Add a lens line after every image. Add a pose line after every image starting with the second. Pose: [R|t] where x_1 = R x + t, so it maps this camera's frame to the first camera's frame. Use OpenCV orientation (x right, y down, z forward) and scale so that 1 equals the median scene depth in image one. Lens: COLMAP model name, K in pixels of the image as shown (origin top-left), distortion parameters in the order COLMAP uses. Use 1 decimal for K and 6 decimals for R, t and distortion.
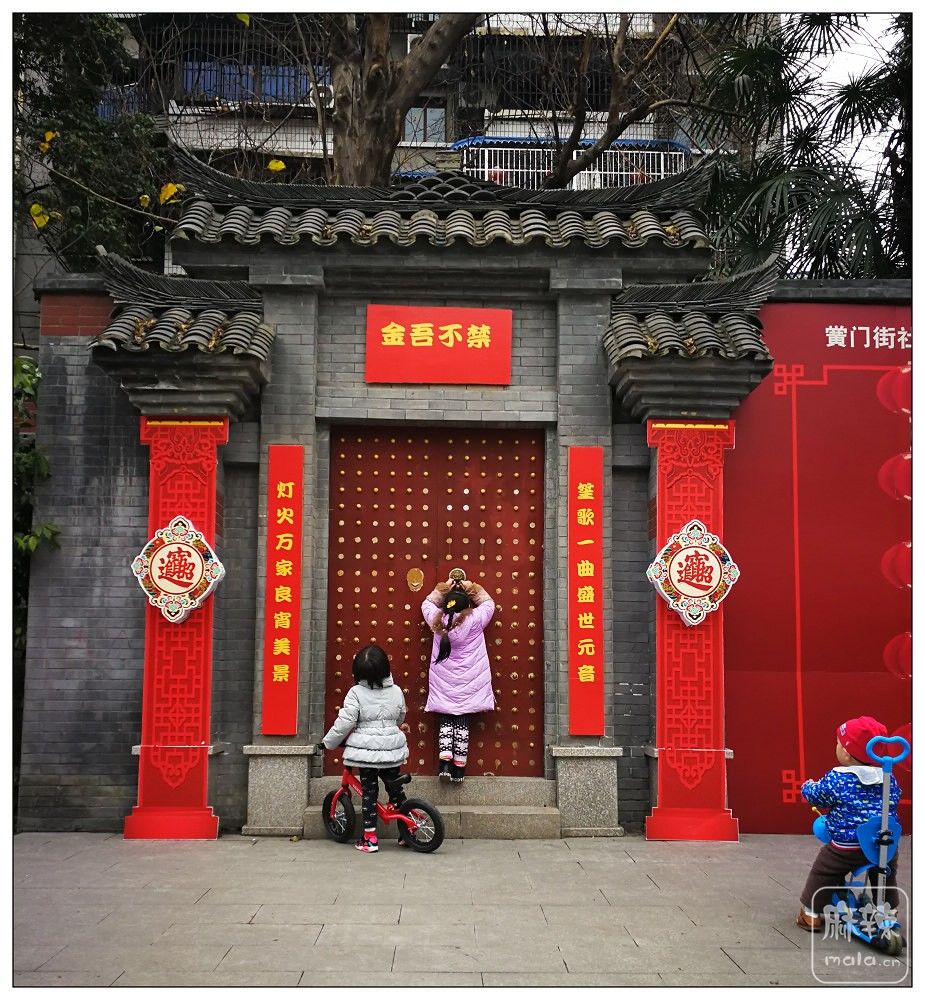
lens RADIAL K [[990.6, 0, 459.6], [0, 990.6, 580.2], [0, 0, 1]] dist [0.022148, 0.000000]
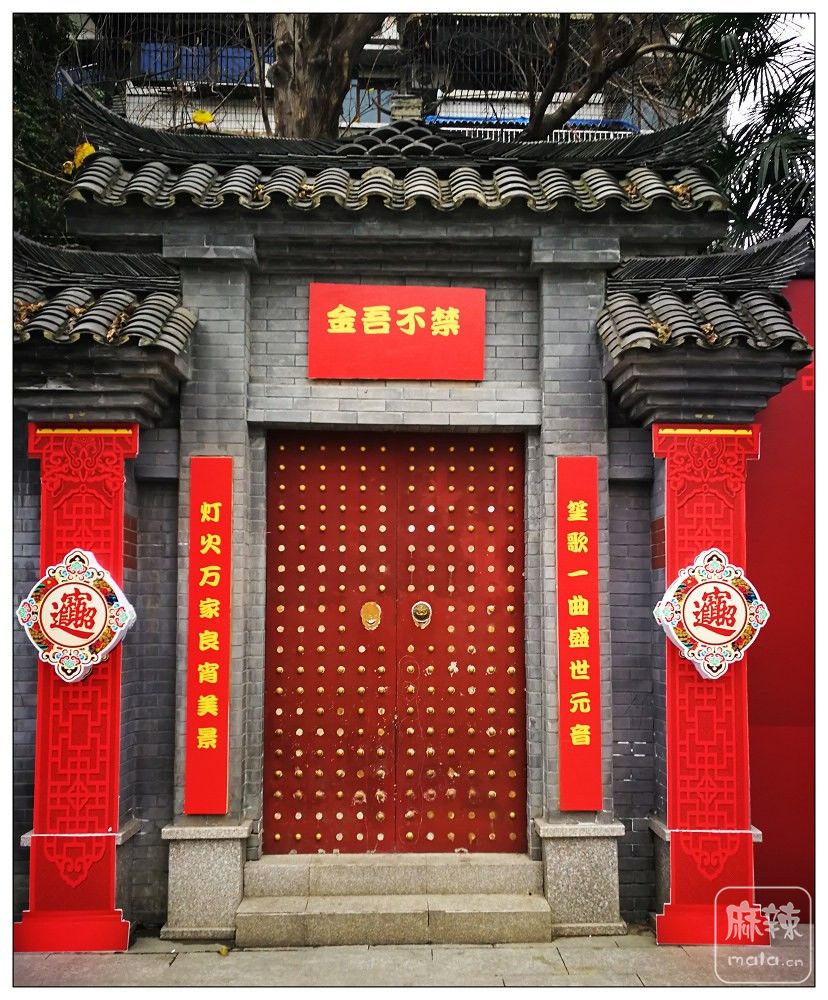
lens RADIAL K [[869.3, 0, 426.8], [0, 869.3, 557.2], [0, 0, 1]] dist [0.025958, -0.009074]
pose [[0.999859, -0.007773, 0.014875, -0.008545], [0.007281, 0.999432, 0.032893, -0.075738], [-0.015122, -0.032780, 0.999348, 0.276828]]
